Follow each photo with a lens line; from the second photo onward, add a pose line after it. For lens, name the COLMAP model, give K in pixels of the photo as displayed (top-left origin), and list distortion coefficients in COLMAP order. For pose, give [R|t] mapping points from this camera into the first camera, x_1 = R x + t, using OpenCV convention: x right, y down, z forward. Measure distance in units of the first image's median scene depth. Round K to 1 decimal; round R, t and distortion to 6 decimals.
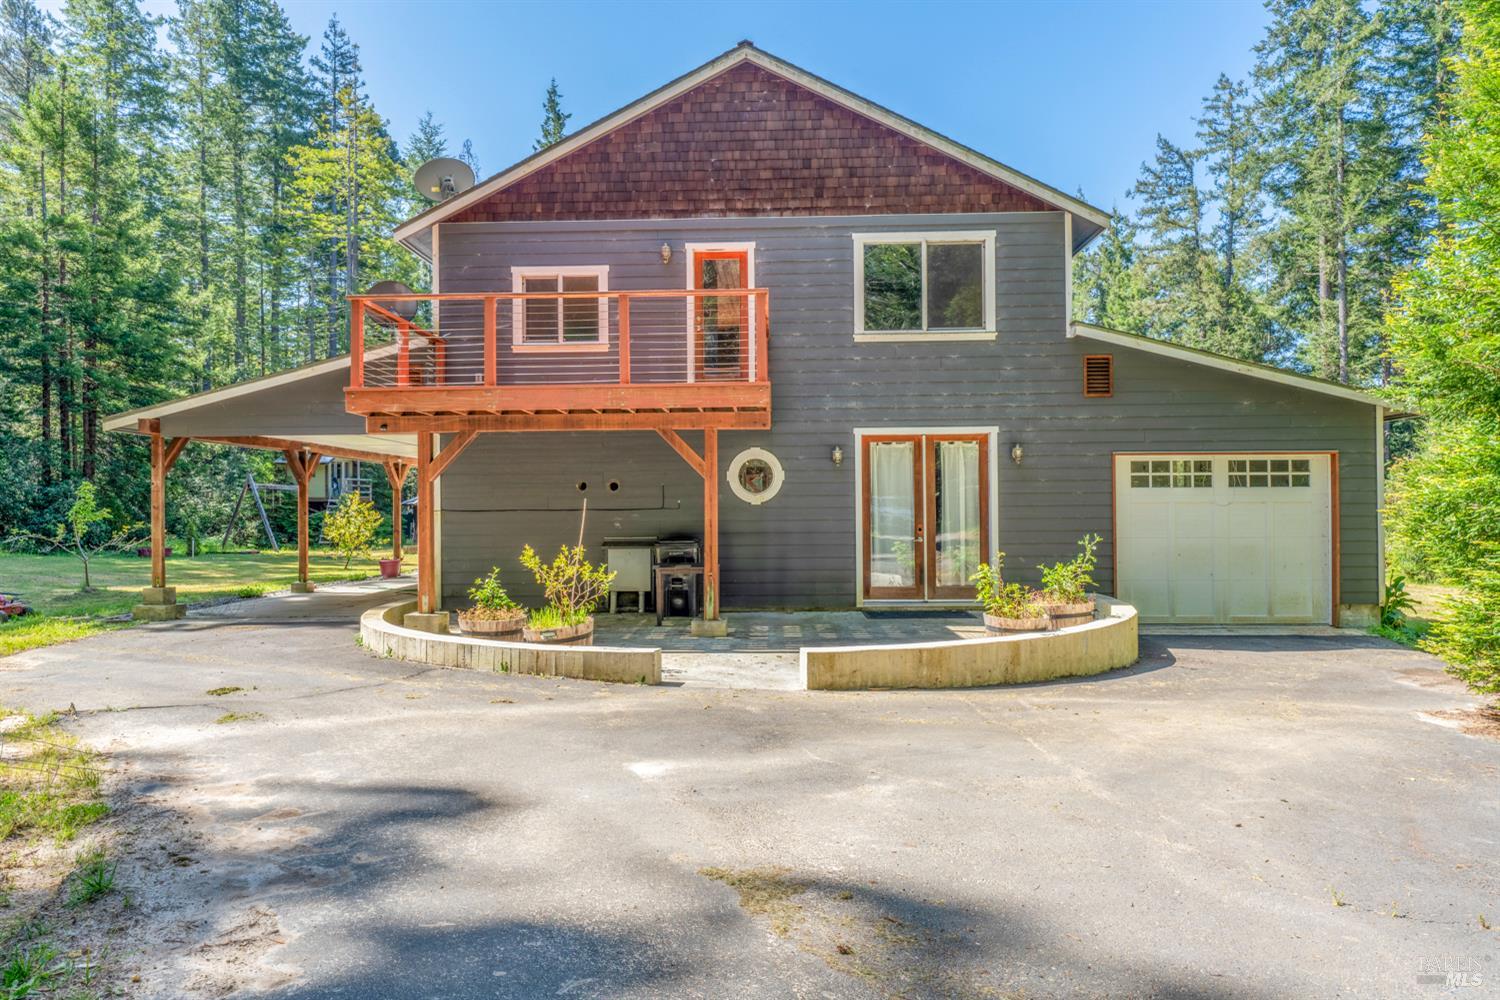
lens RADIAL K [[1016.9, 0, 751.9], [0, 1016.9, 502.9], [0, 0, 1]] dist [-0.000566, 0.001123]
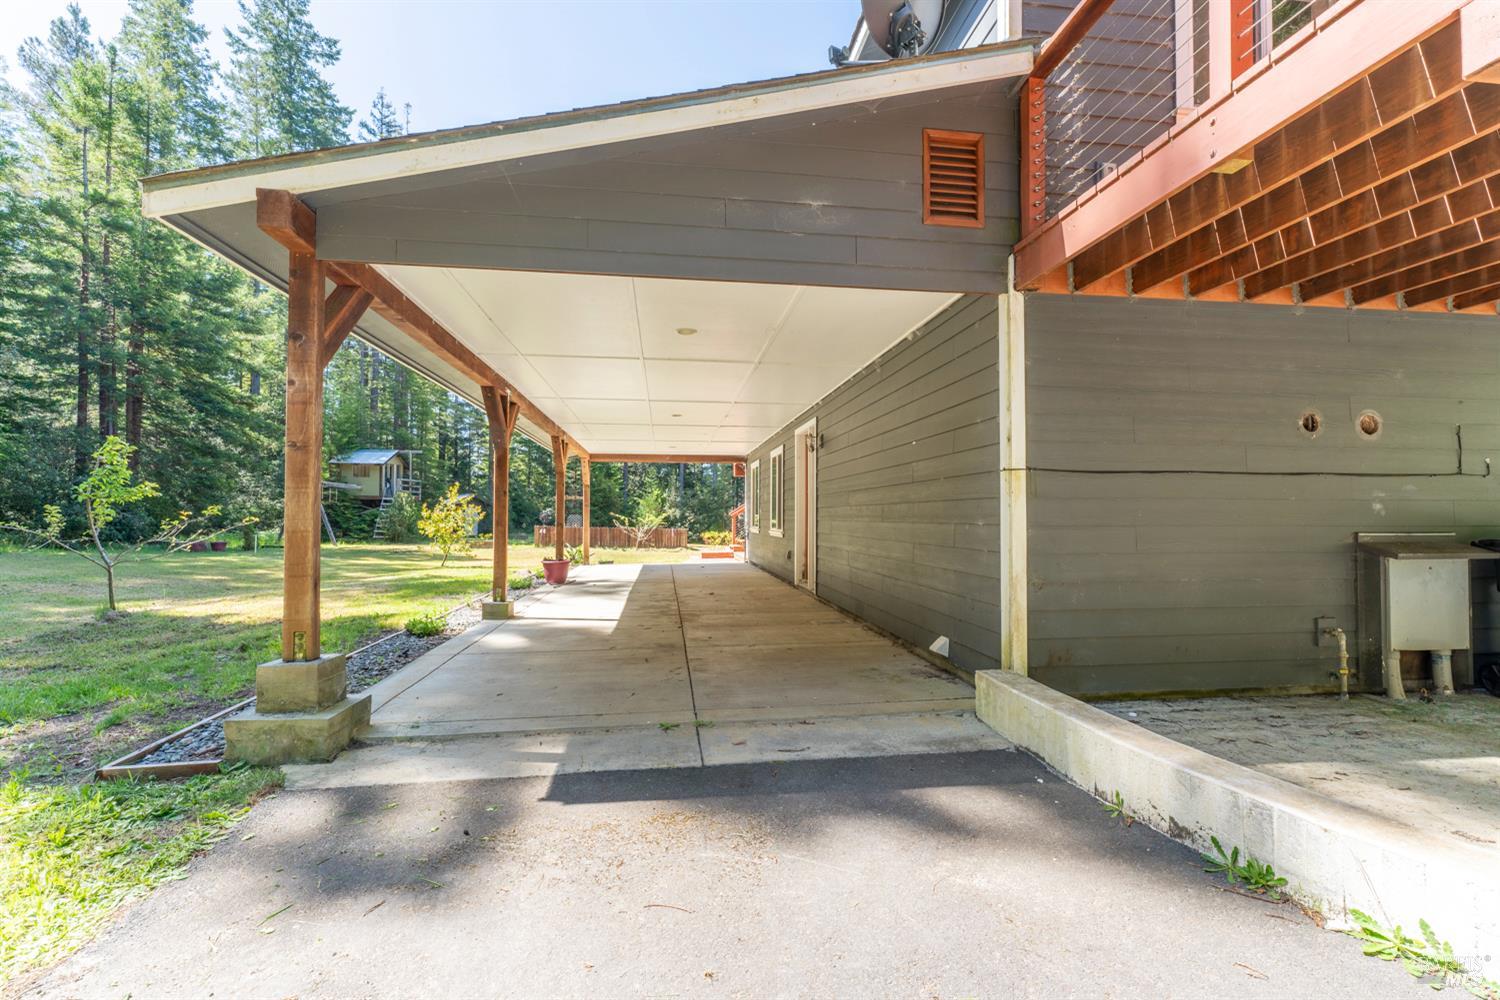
lens RADIAL K [[668.9, 0, 748.7], [0, 668.9, 501.4], [0, 0, 1]] dist [0.004054, -0.000428]
pose [[0.986896, 0.013792, 0.160766, -0.174976], [-0.011154, 0.999788, -0.017303, 0.010413], [-0.160970, 0.015283, 0.986841, 0.276375]]
